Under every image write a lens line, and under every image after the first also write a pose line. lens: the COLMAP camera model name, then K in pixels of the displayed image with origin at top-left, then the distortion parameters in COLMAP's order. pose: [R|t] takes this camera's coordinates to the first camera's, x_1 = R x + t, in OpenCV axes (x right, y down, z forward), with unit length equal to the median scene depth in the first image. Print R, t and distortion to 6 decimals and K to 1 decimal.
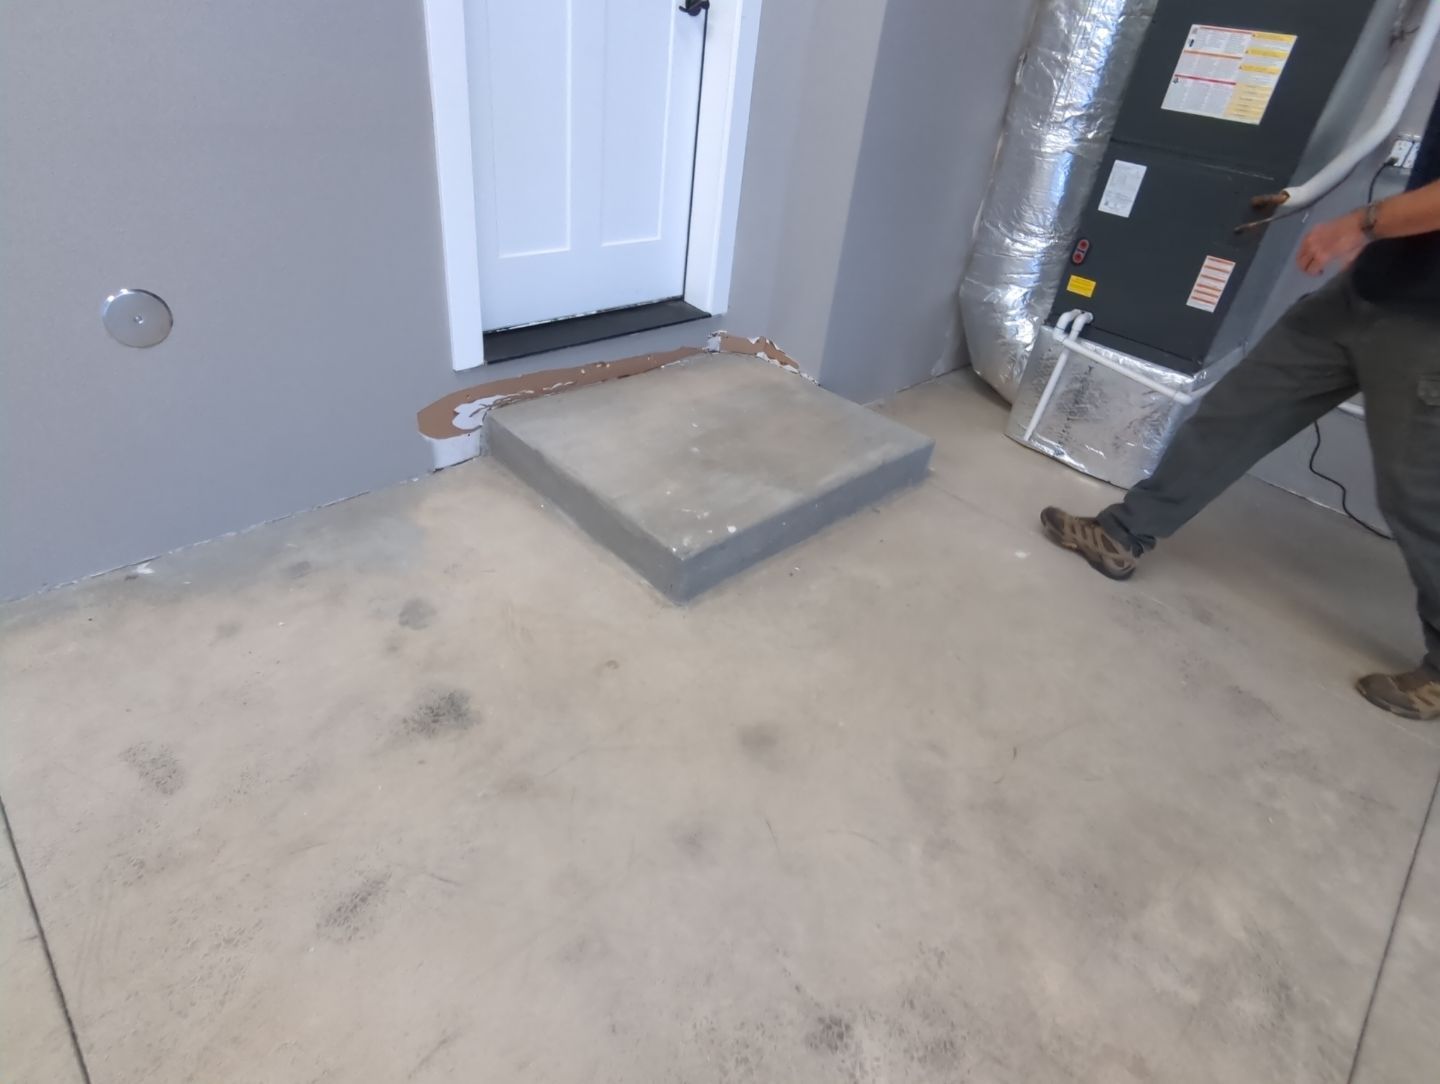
lens RADIAL K [[792.5, 0, 728.8], [0, 792.5, 555.6], [0, 0, 1]] dist [-0.004551, 0.003100]
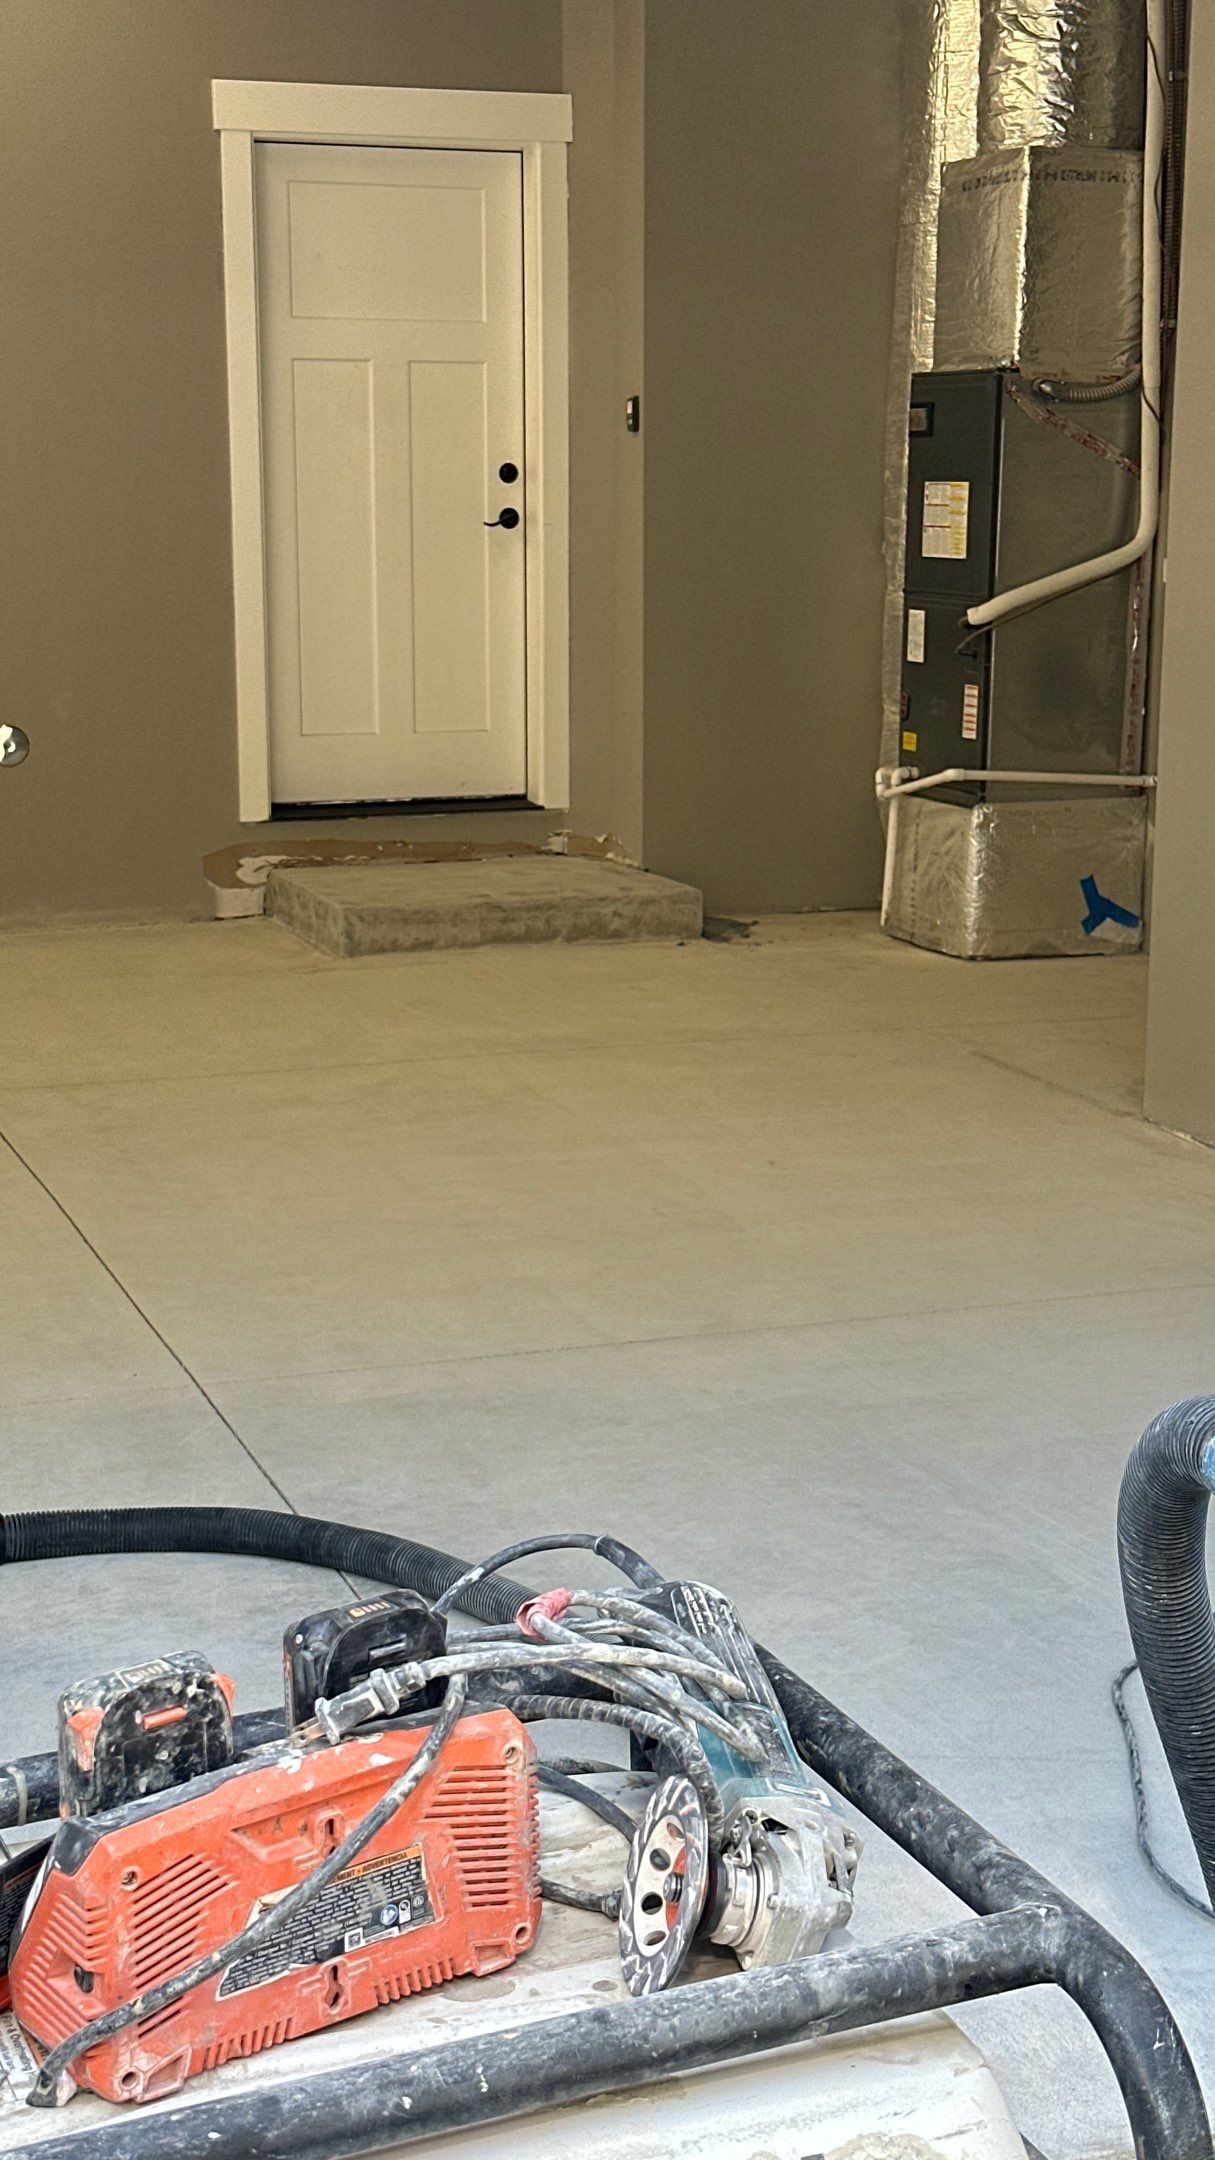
lens RADIAL K [[3040.3, 0, 592.6], [0, 3040.3, 1085.2], [0, 0, 1]] dist [0.143960, 0.000000]
pose [[0.896197, -0.026442, -0.442867, 1.721375], [-0.161338, 0.910453, -0.380848, 1.434848], [0.413280, 0.412766, 0.811680, -1.837693]]
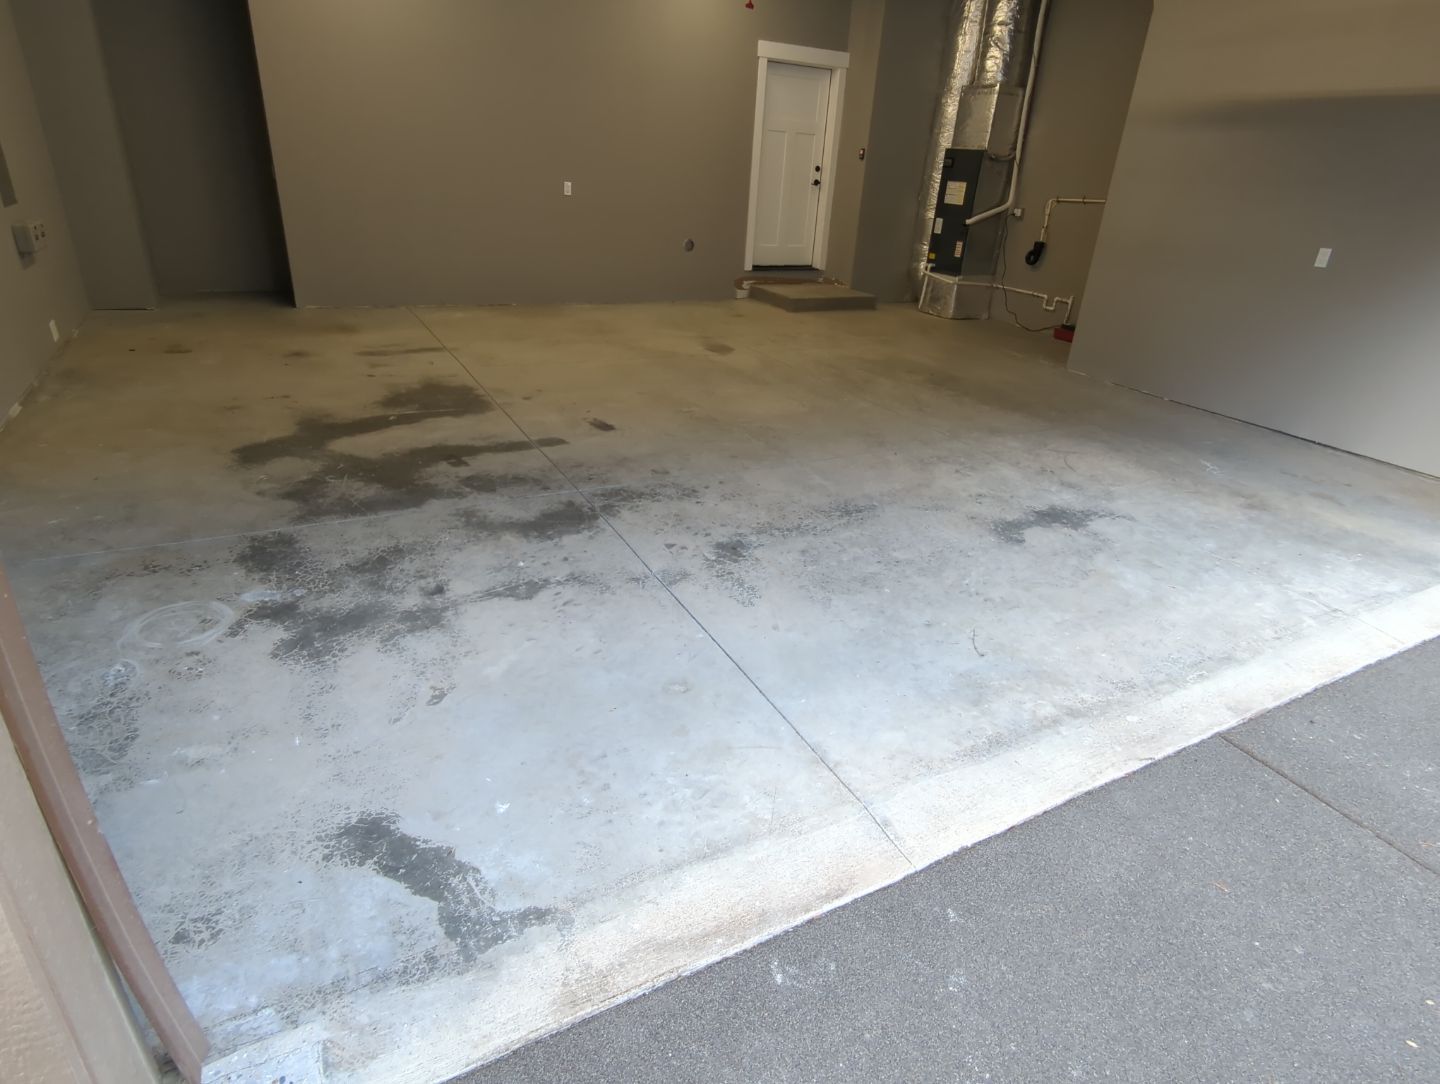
lens RADIAL K [[792.5, 0, 721.7], [0, 792.5, 554.3], [0, 0, 1]] dist [-0.004551, 0.003100]
pose [[0.953827, 0.082742, -0.288734, 0.703739], [-0.130013, 0.980319, -0.148566, 1.537468], [0.270759, 0.179245, 0.945812, -2.204081]]
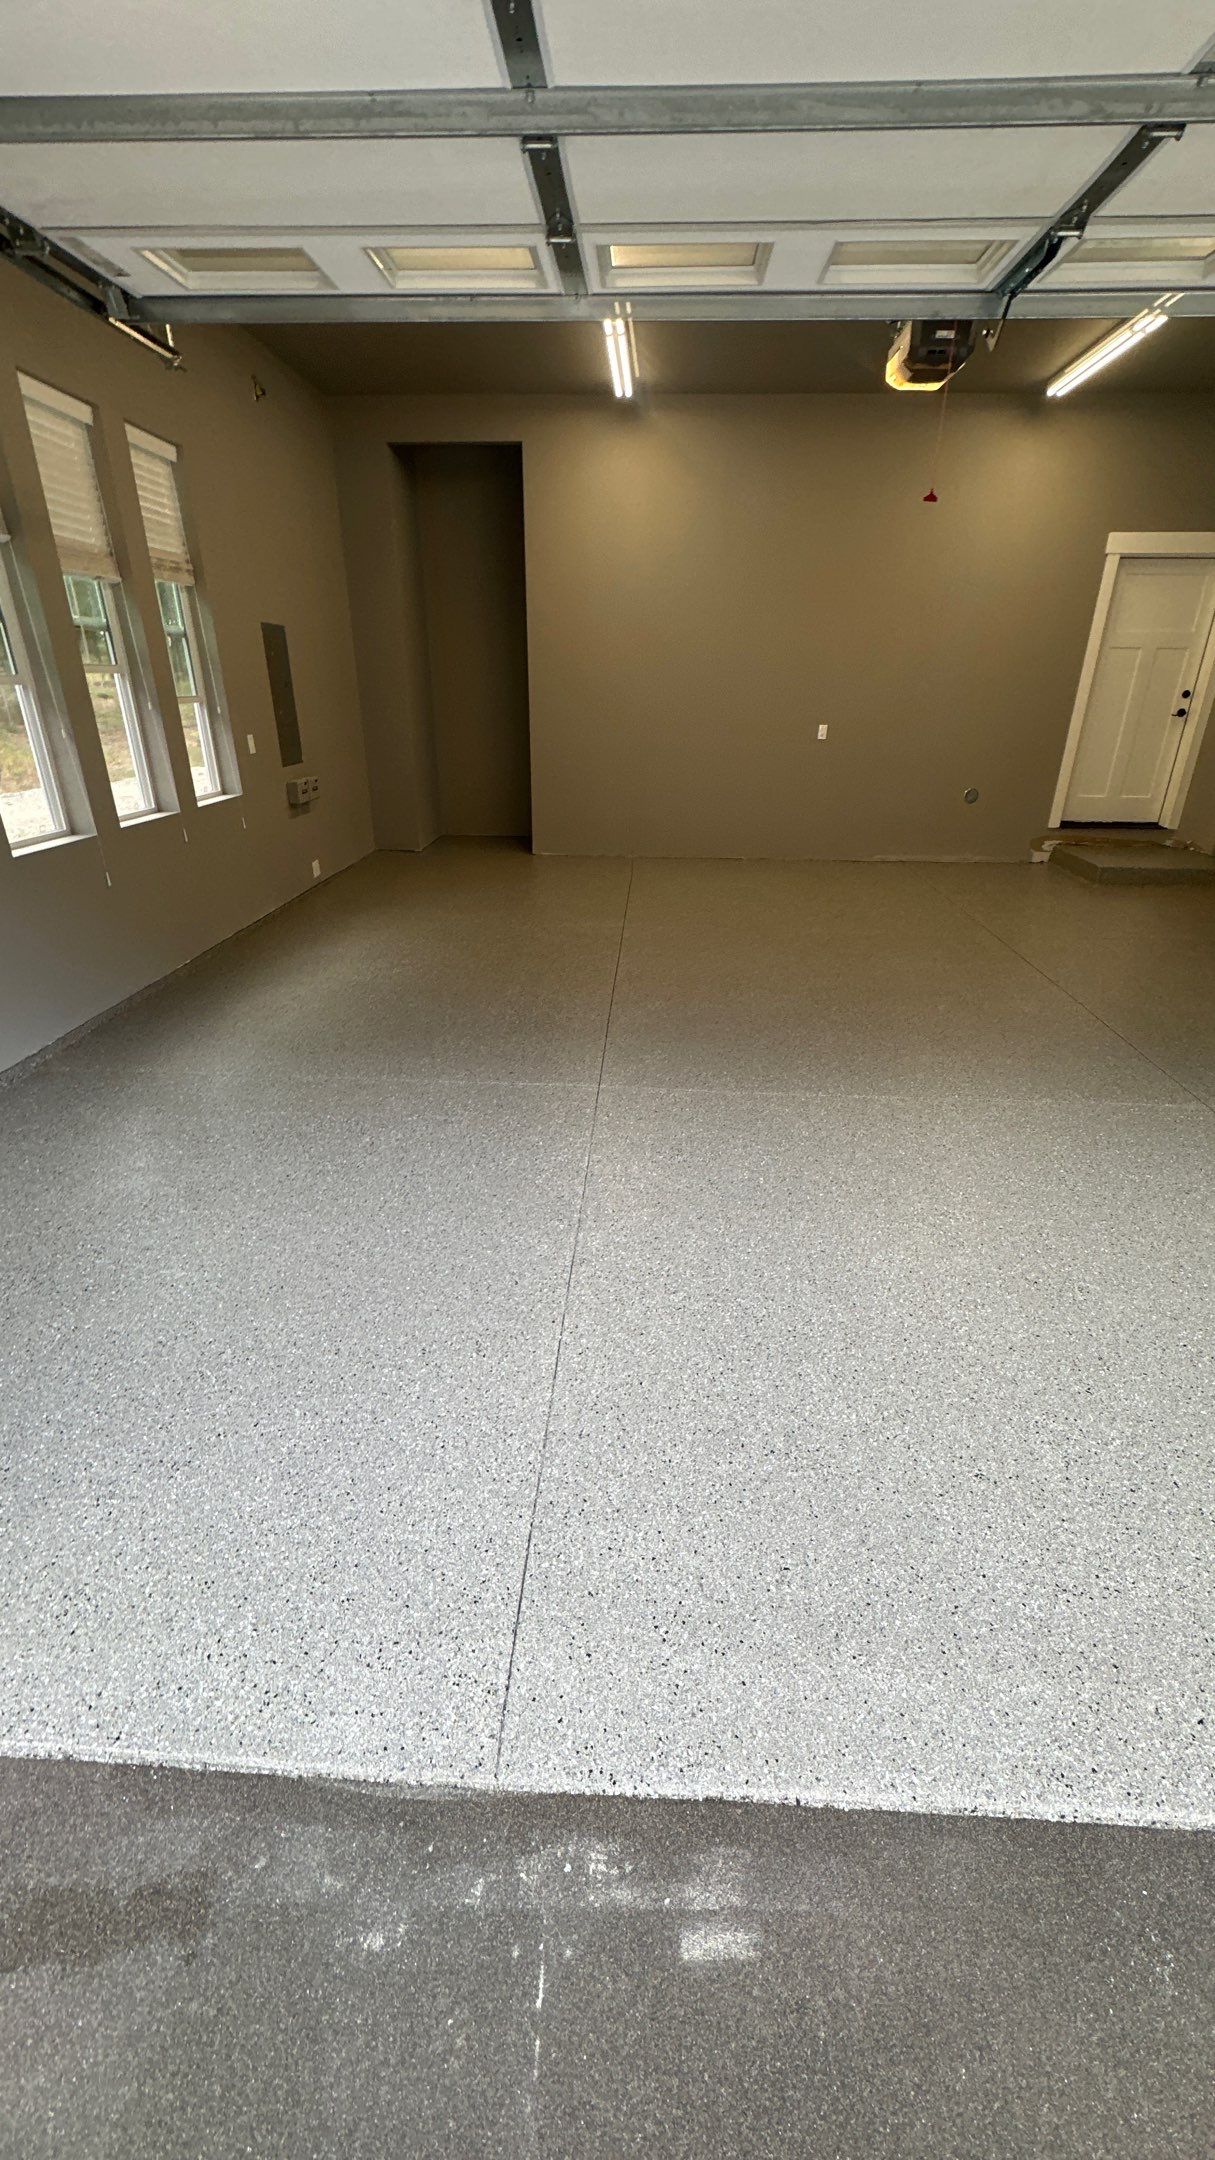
lens RADIAL K [[851.5, 0, 612.7], [0, 851.5, 1089.1], [0, 0, 1]] dist [-0.006624, 0.001984]
pose [[0.654609, 0.227683, -0.720866, 1.014115], [-0.370348, 0.927886, -0.043238, 1.292855], [0.659037, 0.295275, 0.691724, -1.840368]]
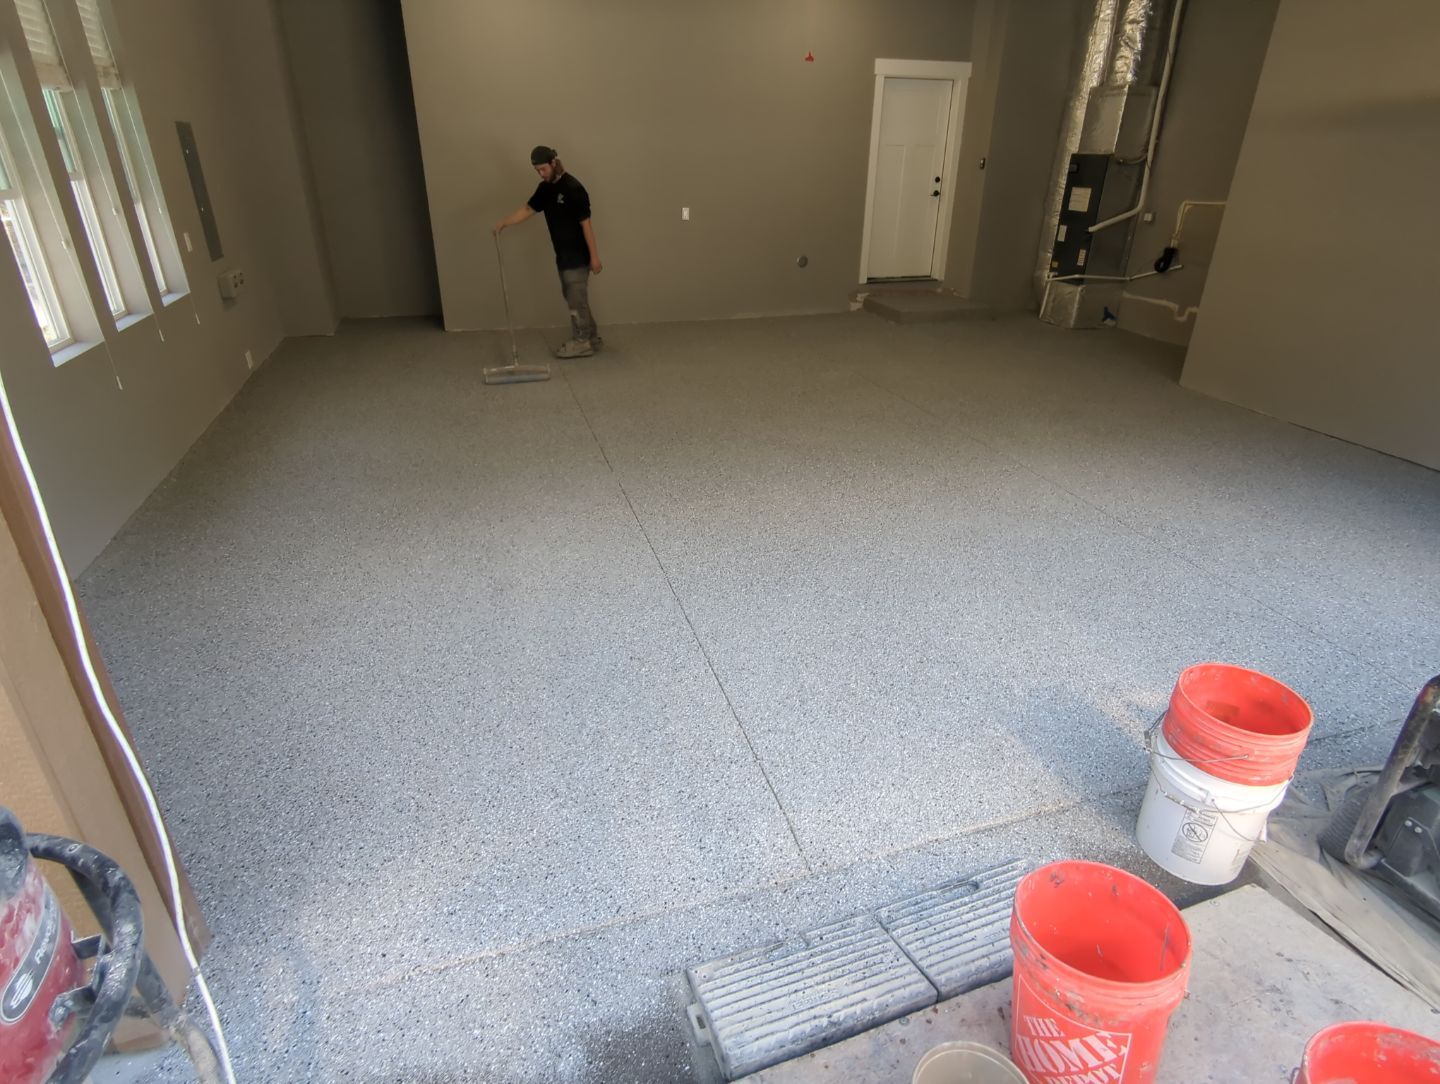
lens RADIAL K [[792.5, 0, 724.7], [0, 792.5, 556.3], [0, 0, 1]] dist [-0.004551, 0.003100]
pose [[0.877550, 0.122904, -0.463467, 0.952621], [-0.194594, 0.974699, -0.109979, 1.477381], [0.438224, 0.186699, 0.879263, -2.254195]]
